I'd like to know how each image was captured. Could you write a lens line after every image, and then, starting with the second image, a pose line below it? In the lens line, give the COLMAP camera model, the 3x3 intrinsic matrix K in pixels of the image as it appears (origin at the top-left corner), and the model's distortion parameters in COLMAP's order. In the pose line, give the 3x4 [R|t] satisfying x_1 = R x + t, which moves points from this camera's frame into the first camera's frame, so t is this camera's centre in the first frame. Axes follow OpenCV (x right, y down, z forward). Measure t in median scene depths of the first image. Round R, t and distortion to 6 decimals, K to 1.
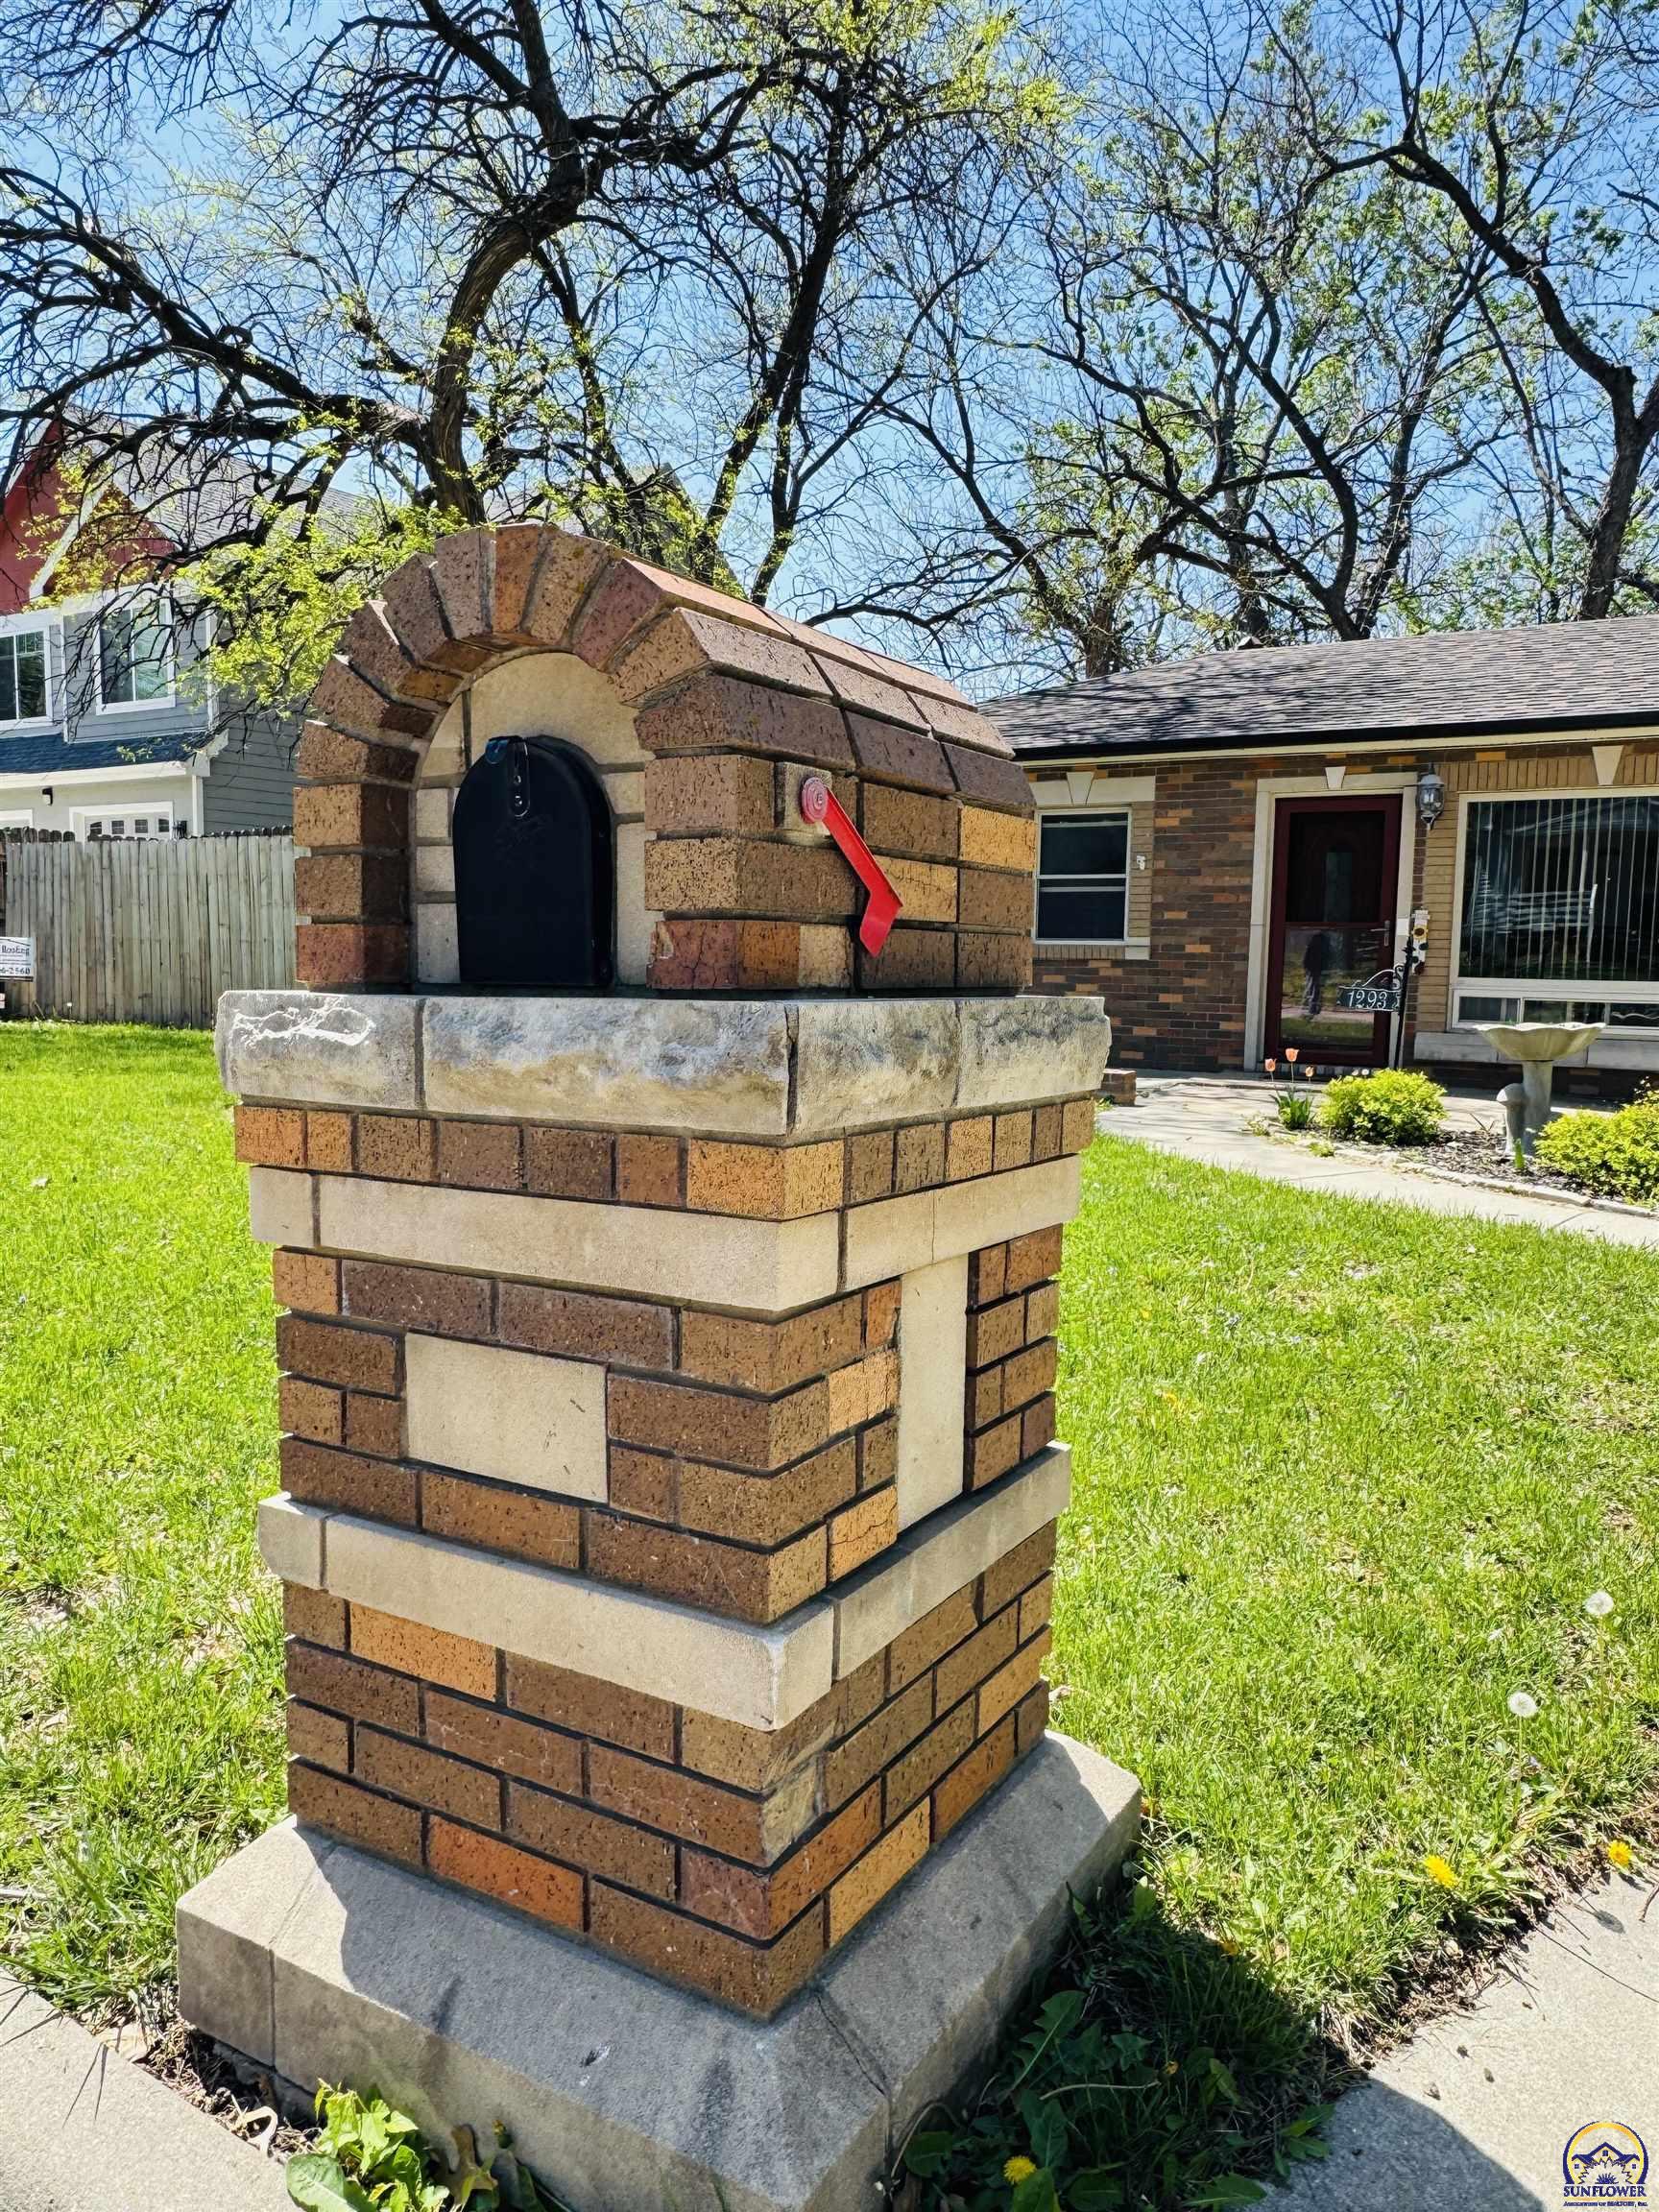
lens RADIAL K [[1529.9, 0, 831.4], [0, 1529.9, 1113.4], [0, 0, 1]] dist [0.003844, 0.000253]
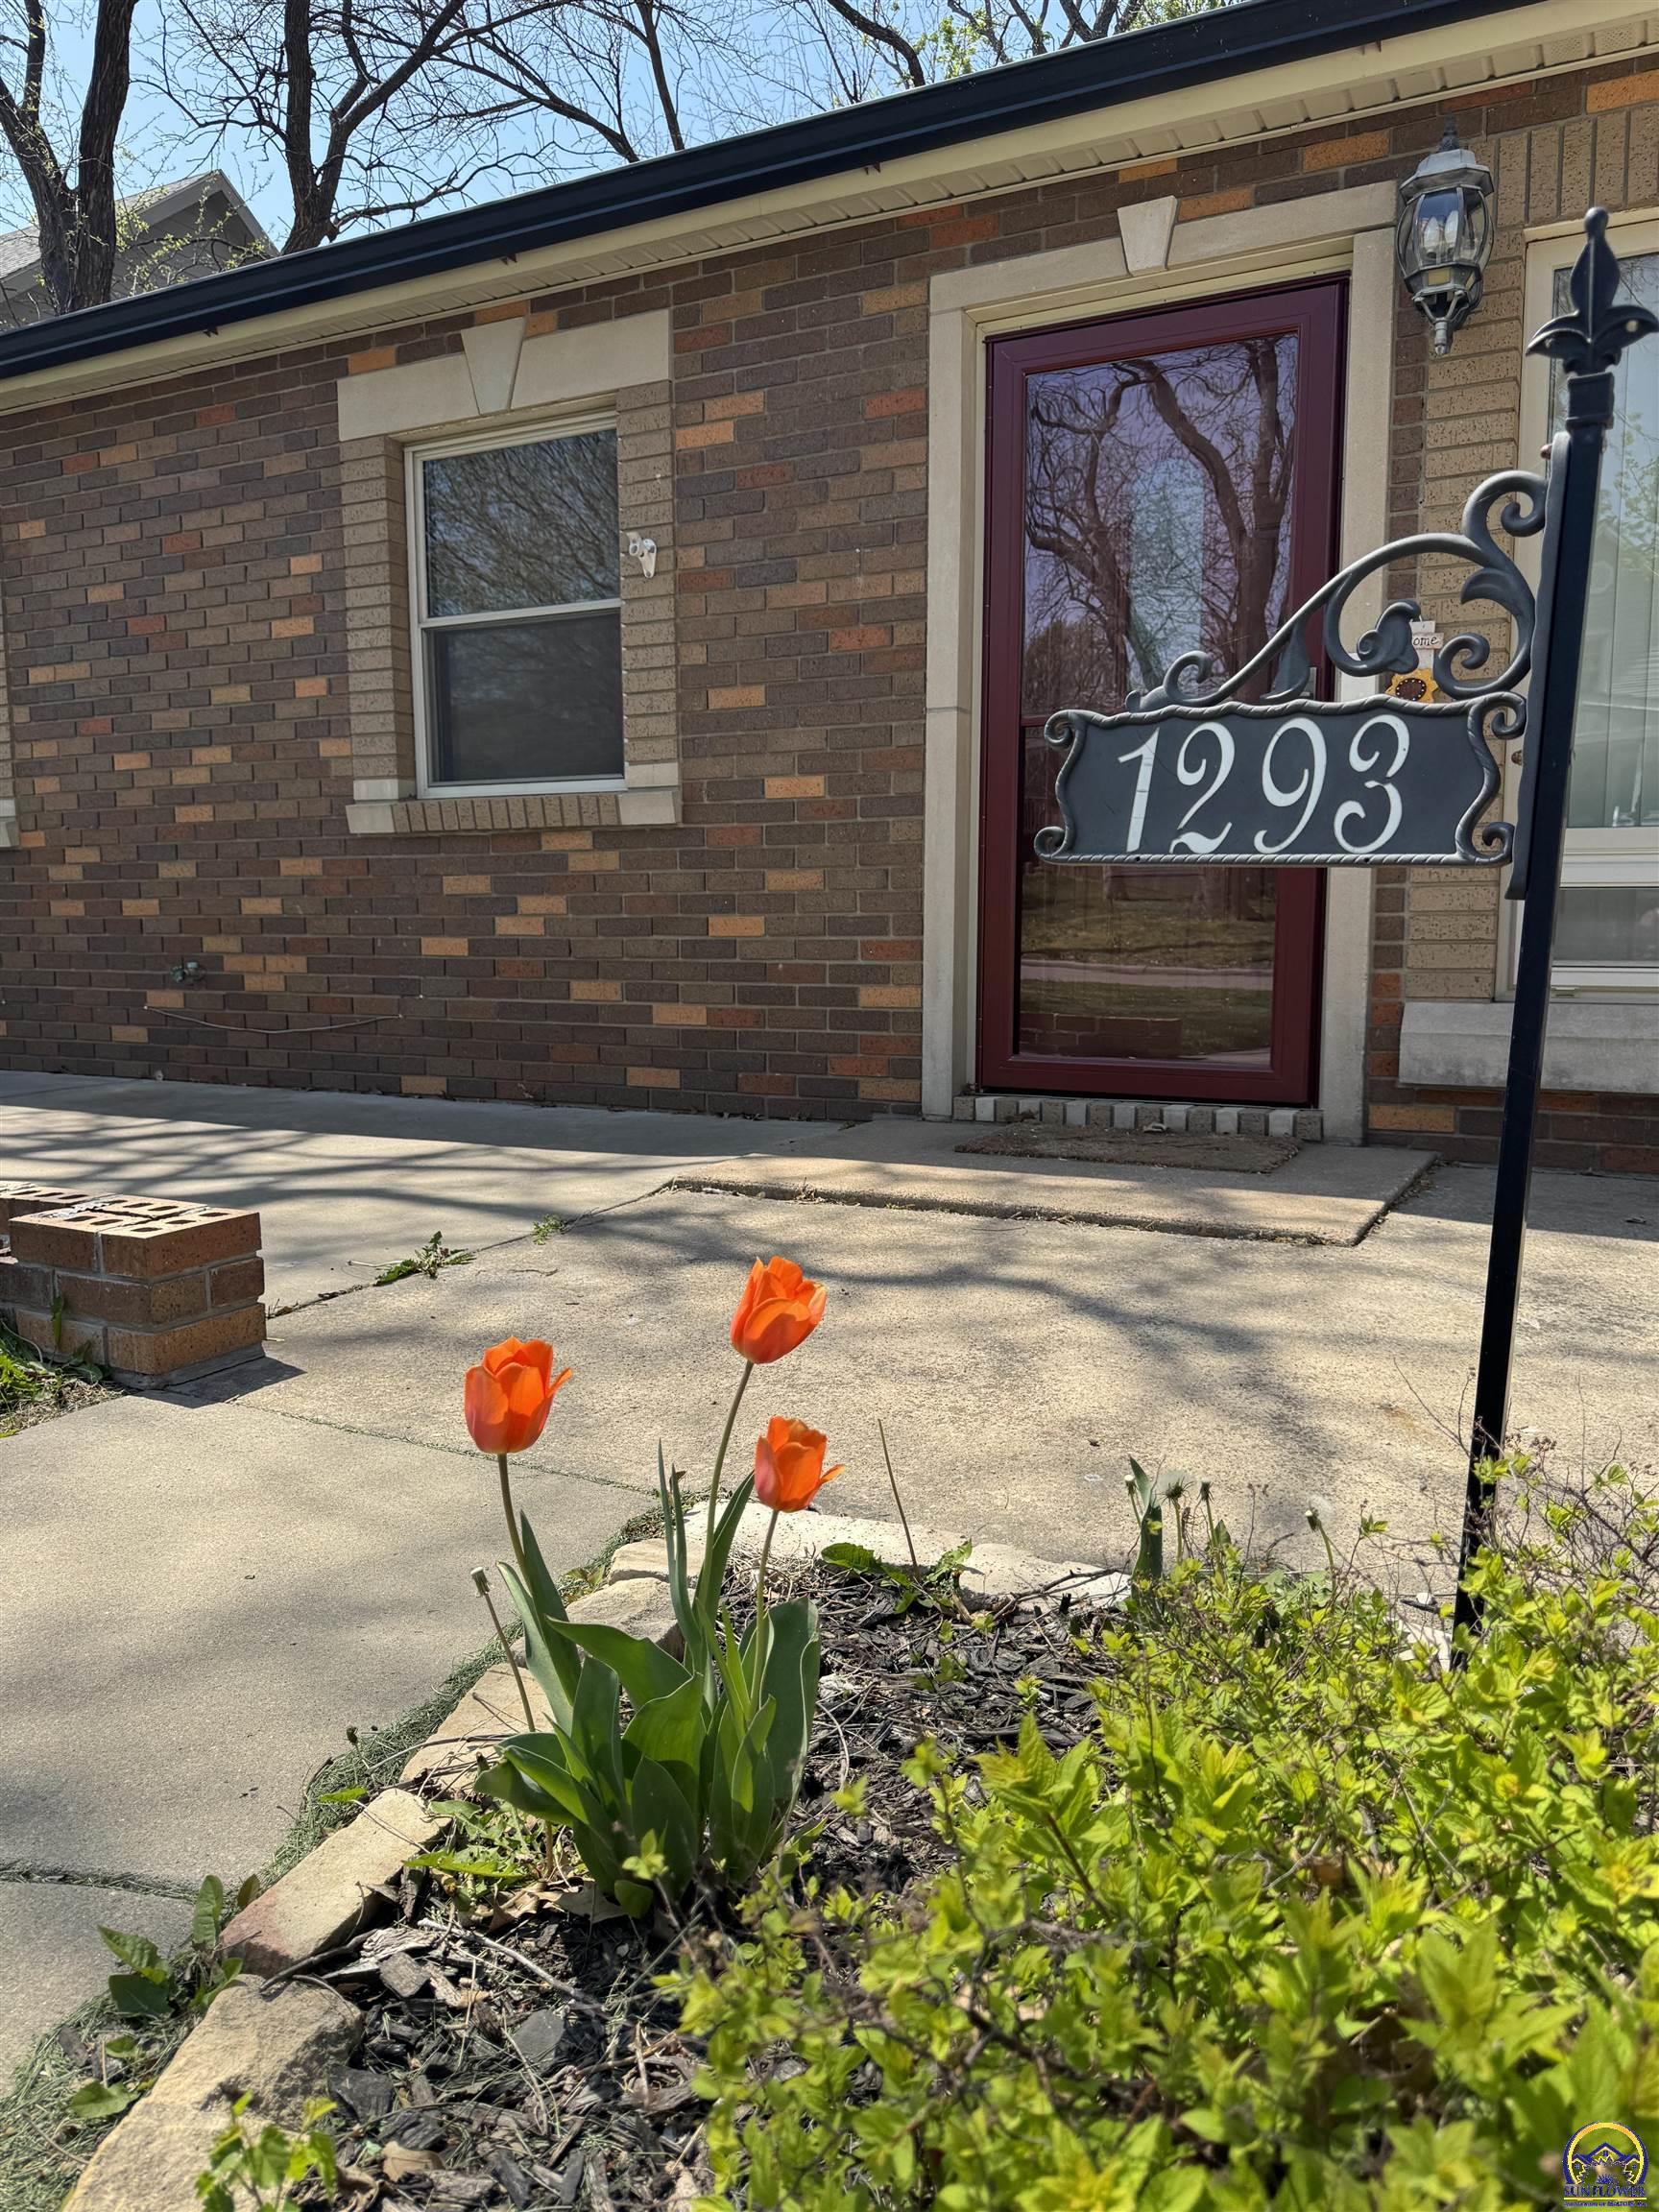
lens RADIAL K [[1529.9, 0, 852.2], [0, 1529.9, 1121.9], [0, 0, 1]] dist [0.003844, 0.000253]
pose [[0.996538, -0.028063, 0.078264, 0.216919], [0.026037, 0.999302, 0.026781, -0.036467], [-0.078961, -0.024650, 0.996573, 0.620300]]
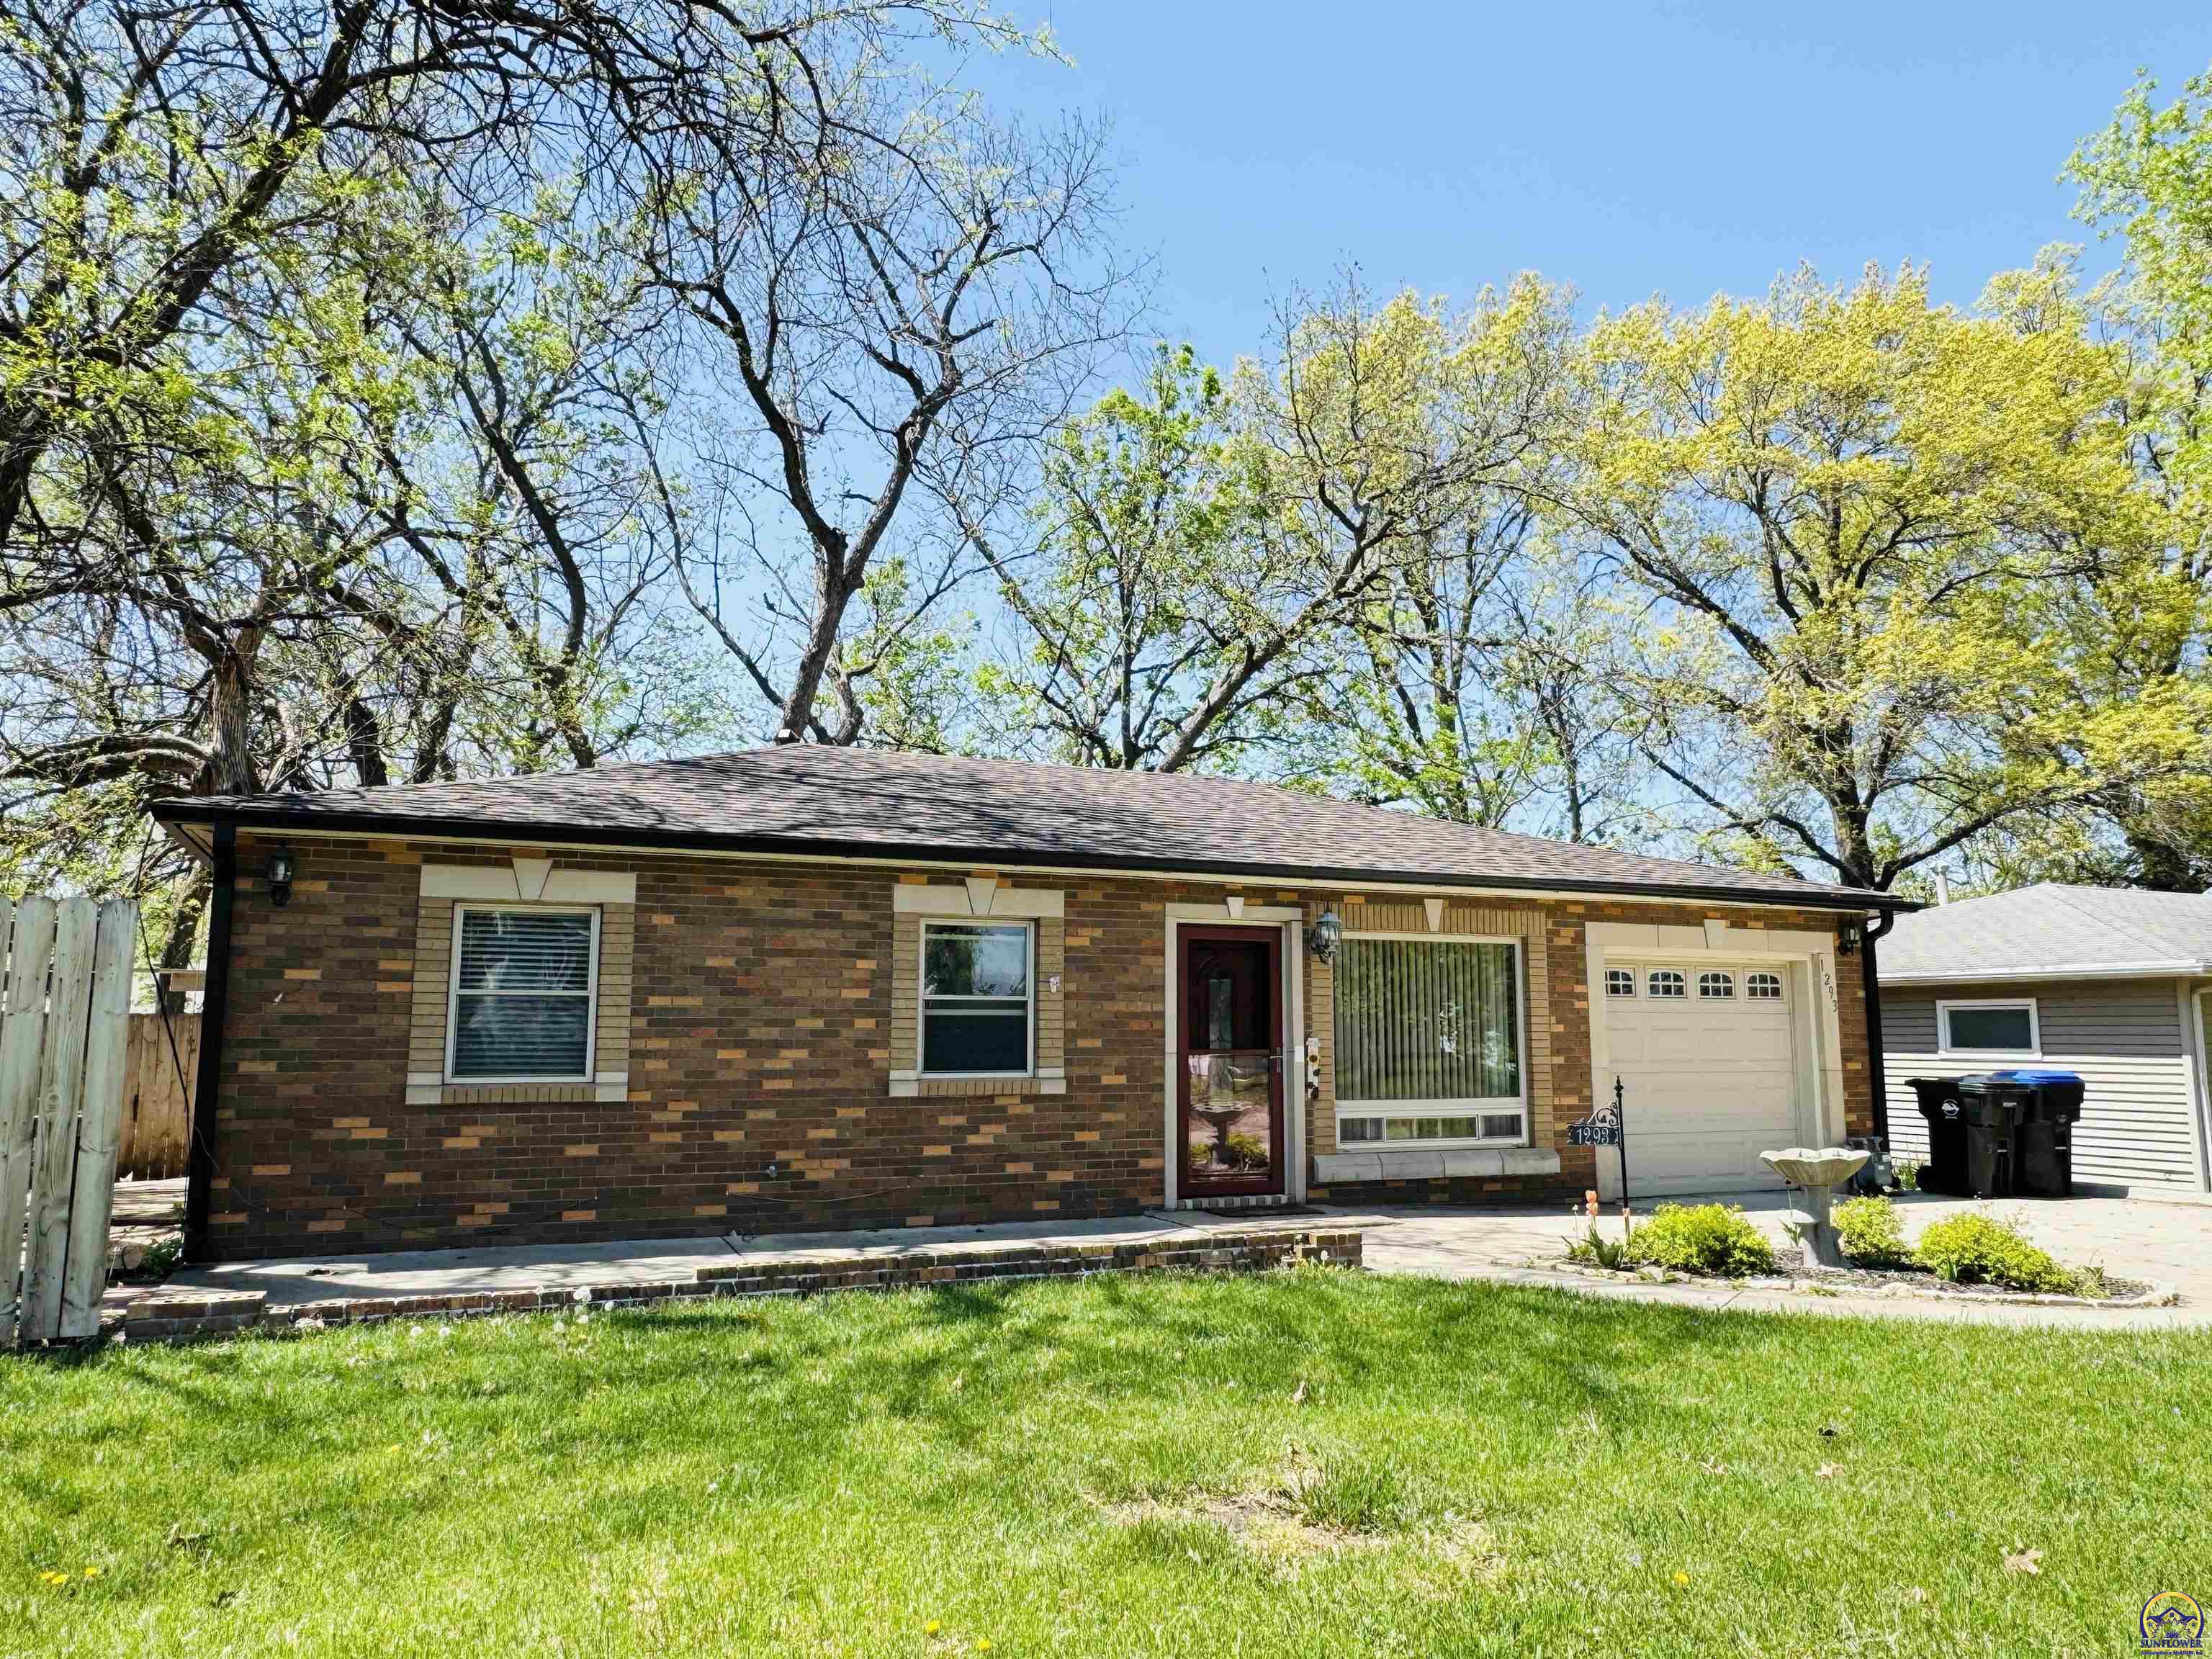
lens RADIAL K [[1529.9, 0, 1110.3], [0, 1529.9, 827.0], [0, 0, 1]] dist [0.003844, 0.000253]
pose [[0.575318, 0.095949, 0.812282, -0.508298], [0.093692, 0.978828, -0.181982, -0.087224], [-0.812546, 0.180801, 0.554148, 0.456089]]
